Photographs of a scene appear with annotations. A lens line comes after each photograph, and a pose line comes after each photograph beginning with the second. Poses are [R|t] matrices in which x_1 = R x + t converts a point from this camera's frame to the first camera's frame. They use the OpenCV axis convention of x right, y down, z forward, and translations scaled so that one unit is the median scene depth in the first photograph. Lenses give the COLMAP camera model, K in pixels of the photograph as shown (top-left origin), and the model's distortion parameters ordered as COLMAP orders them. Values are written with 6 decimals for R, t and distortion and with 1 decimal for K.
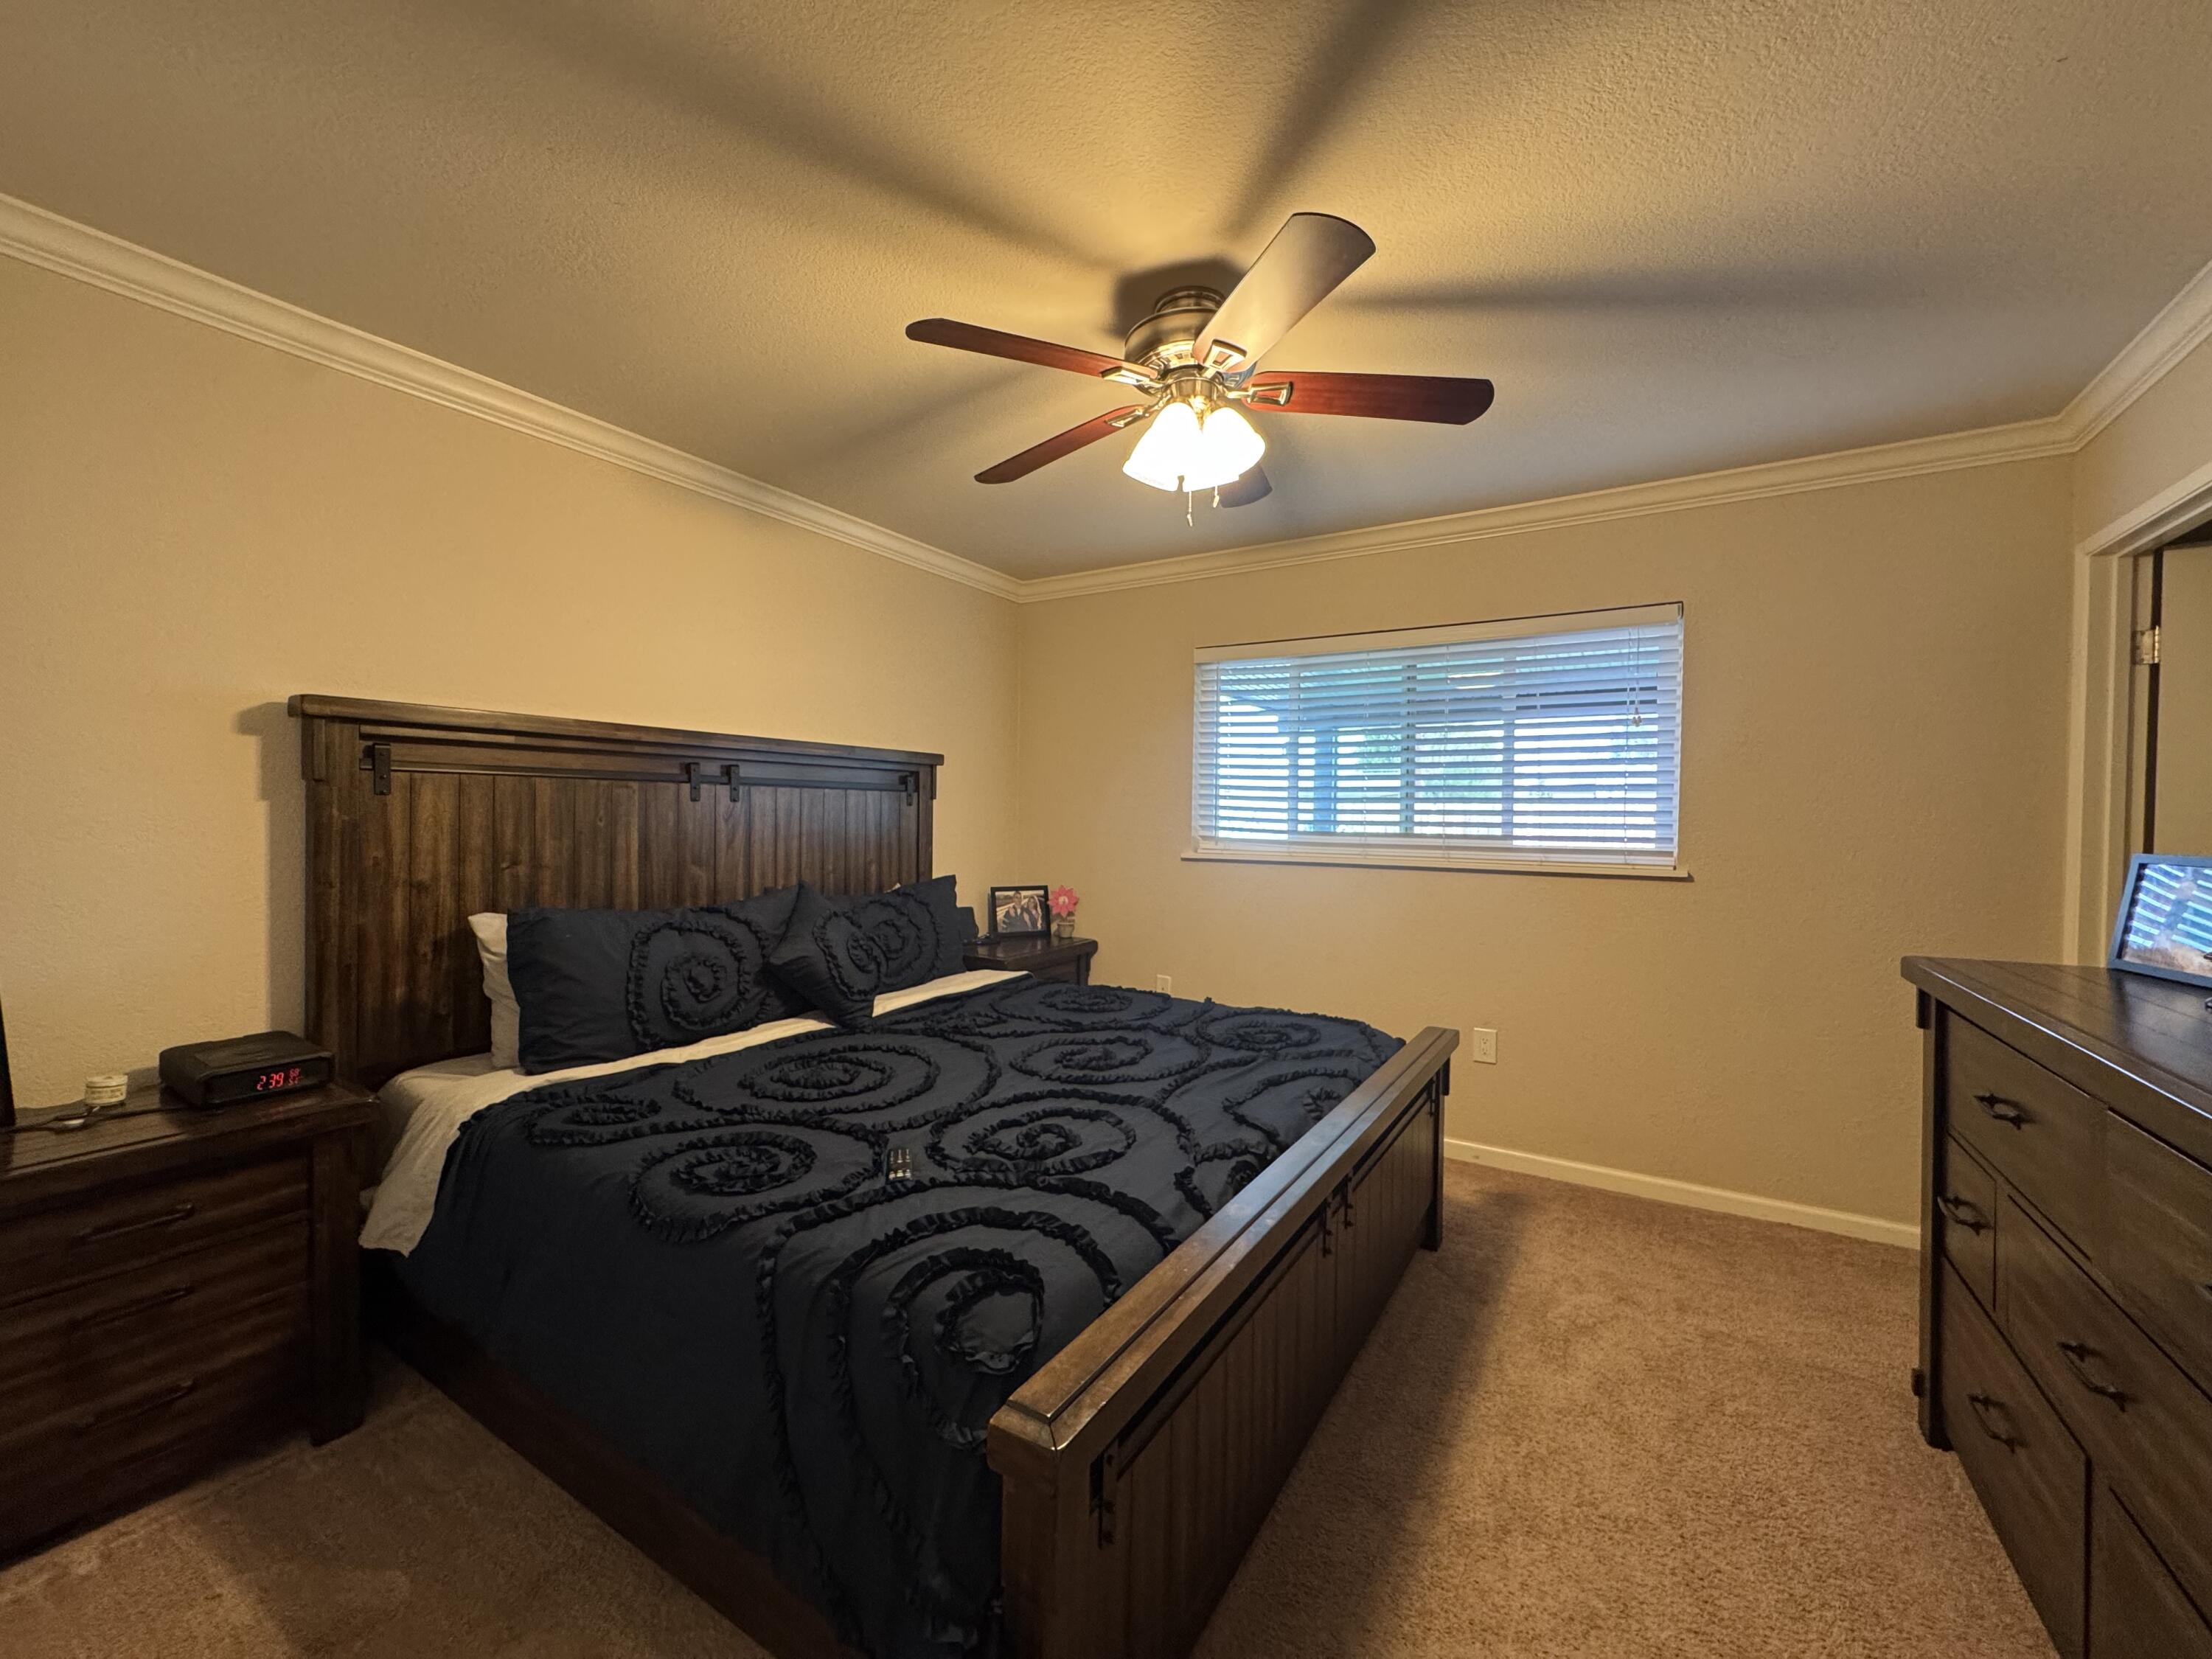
lens RADIAL K [[881.6, 0, 1104.2], [0, 881.6, 825.3], [0, 0, 1]] dist [-0.003729, 0.000445]
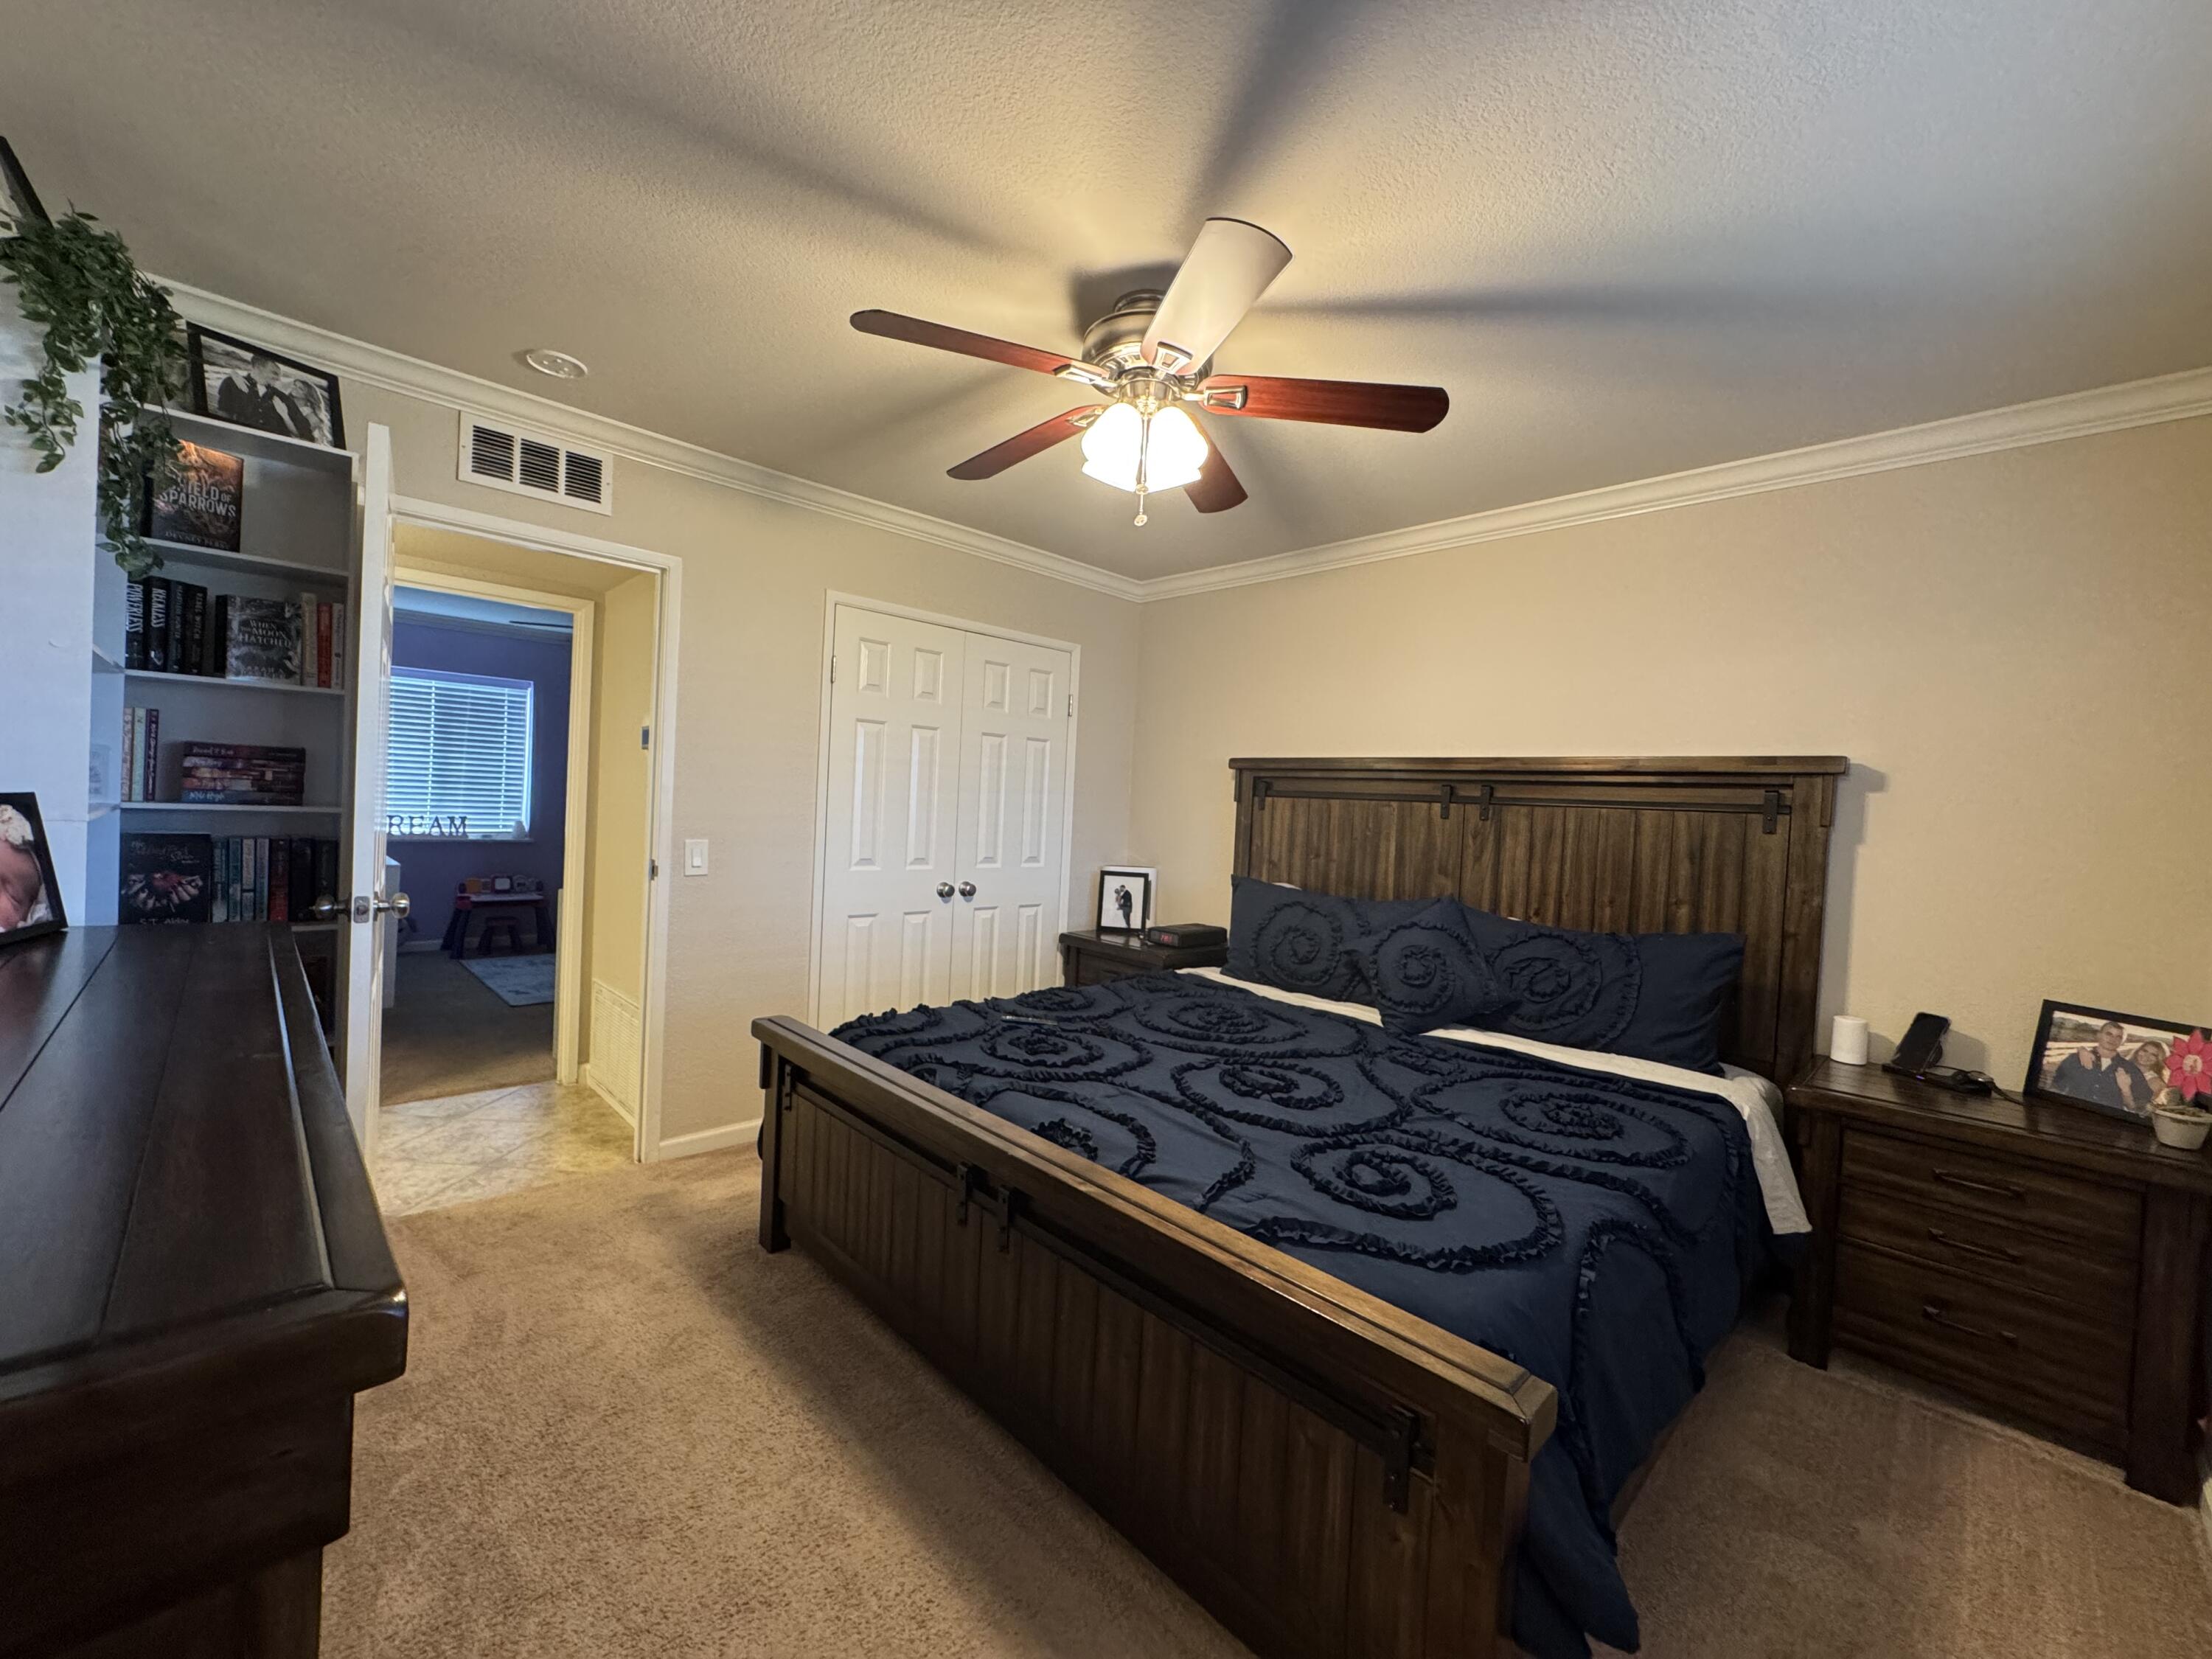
lens RADIAL K [[881.6, 0, 1104.2], [0, 881.6, 825.3], [0, 0, 1]] dist [-0.003729, 0.000445]
pose [[-0.236065, -0.001917, -0.971735, 0.827864], [-0.065715, 0.997740, 0.013996, -0.006131], [0.969513, 0.067162, -0.235657, 0.929668]]
